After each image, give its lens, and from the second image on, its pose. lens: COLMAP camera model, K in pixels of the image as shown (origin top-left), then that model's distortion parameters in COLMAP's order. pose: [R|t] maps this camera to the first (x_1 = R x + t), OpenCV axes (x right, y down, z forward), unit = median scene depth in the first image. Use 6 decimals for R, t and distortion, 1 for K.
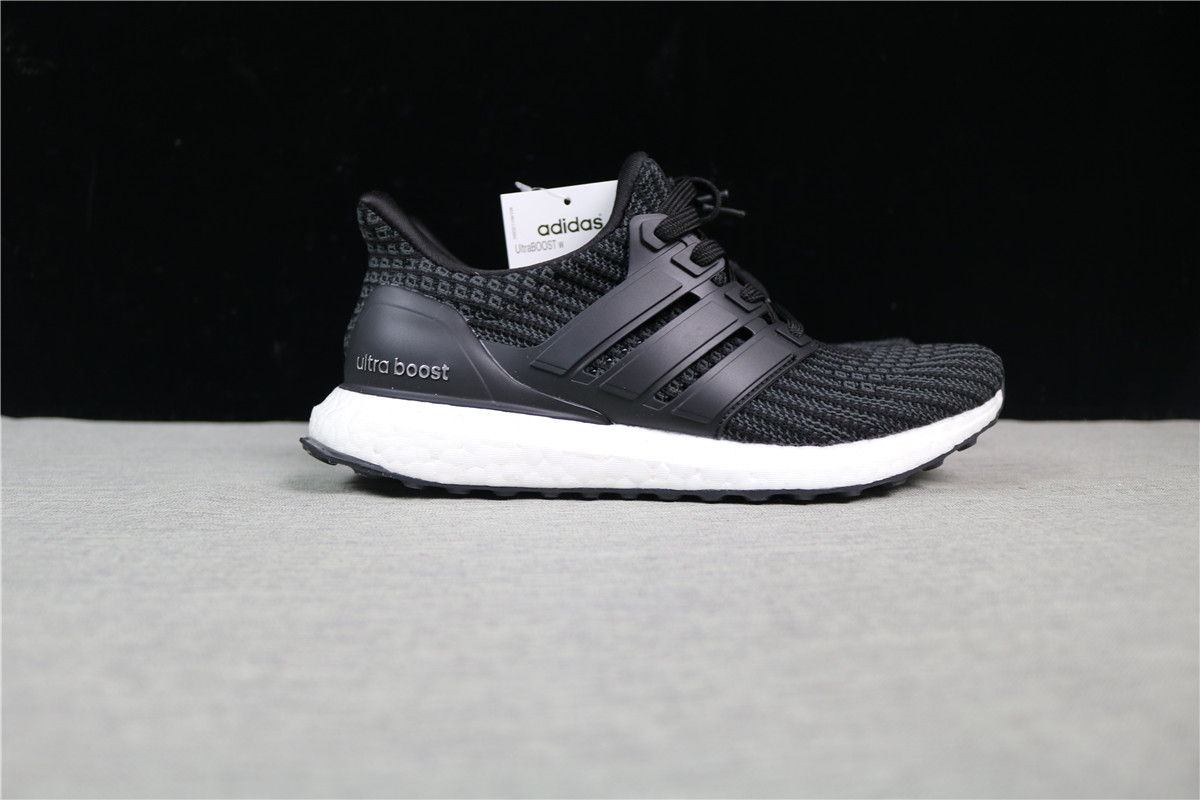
lens RADIAL K [[953.4, 0, 603.1], [0, 953.4, 407.3], [0, 0, 1]] dist [-0.140212, 0.076417]
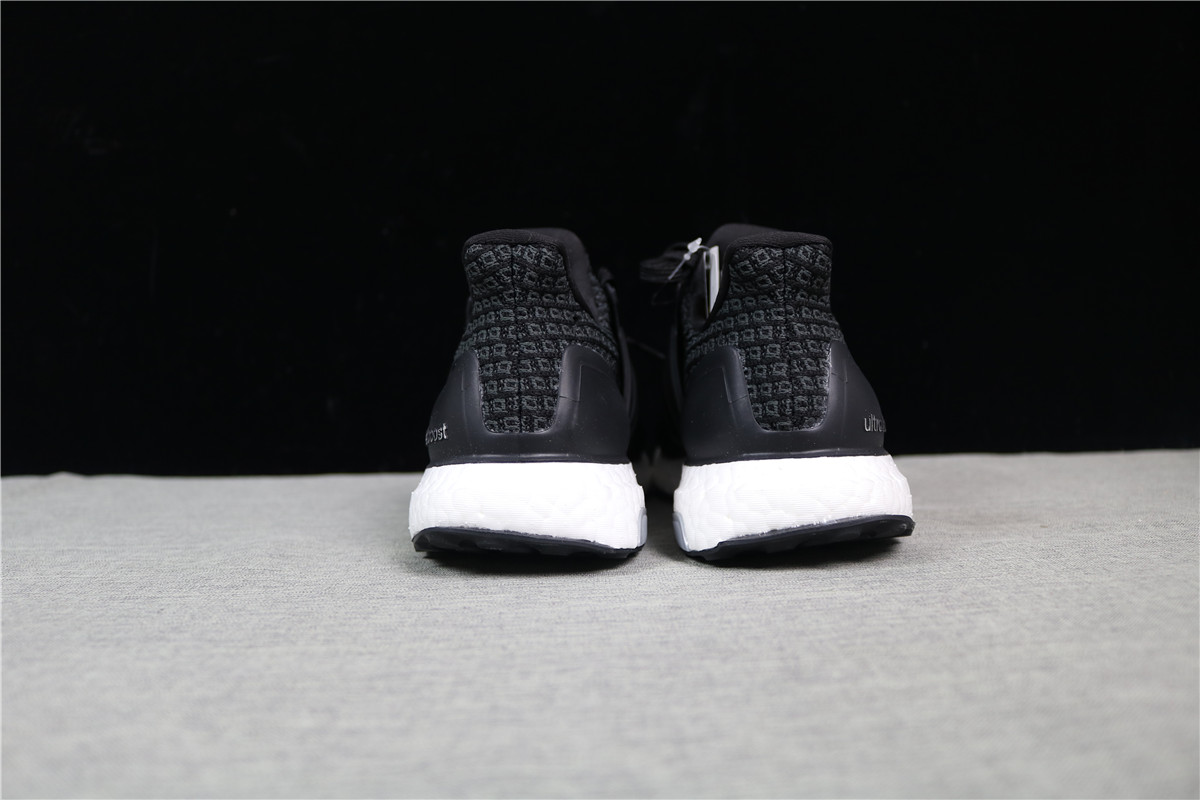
lens RADIAL K [[953.4, 0, 603.4], [0, 953.4, 406.5], [0, 0, 1]] dist [-0.140212, 0.076417]
pose [[0.998080, -0.029411, -0.054513, 0.038219], [0.027417, 0.998941, -0.036961, -0.035217], [0.055542, 0.035396, 0.997829, -0.092930]]
